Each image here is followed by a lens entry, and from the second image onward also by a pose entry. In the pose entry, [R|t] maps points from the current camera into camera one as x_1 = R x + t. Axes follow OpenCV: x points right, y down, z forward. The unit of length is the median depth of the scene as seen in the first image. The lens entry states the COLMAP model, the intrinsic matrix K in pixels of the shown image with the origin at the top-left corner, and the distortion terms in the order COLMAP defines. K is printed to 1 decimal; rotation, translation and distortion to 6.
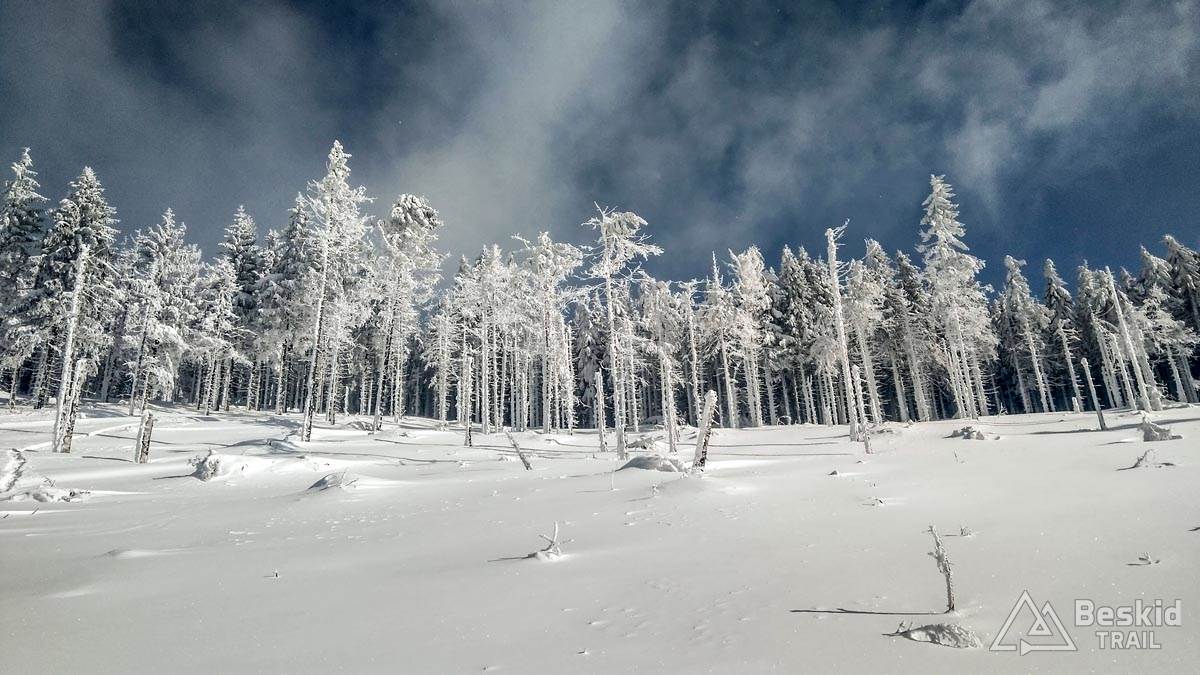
lens RADIAL K [[902.6, 0, 600.0], [0, 902.6, 337.5], [0, 0, 1]] dist [0.045986, -0.079219]
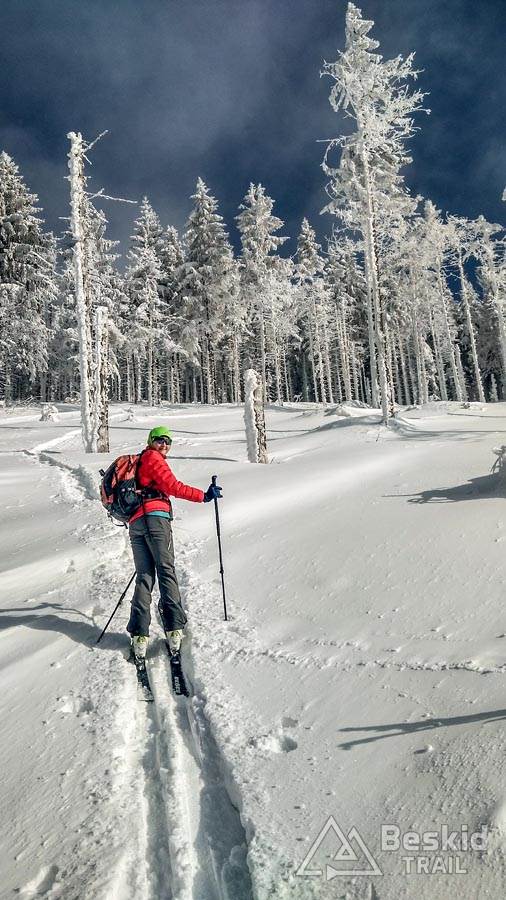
lens RADIAL K [[676.9, 0, 253.0], [0, 676.9, 450.0], [0, 0, 1]] dist [0.045986, -0.079219]
pose [[0.987901, -0.055553, -0.144796, -0.111572], [0.076389, 0.986832, 0.142570, 0.017633], [0.134969, -0.151906, 0.979136, 0.147803]]
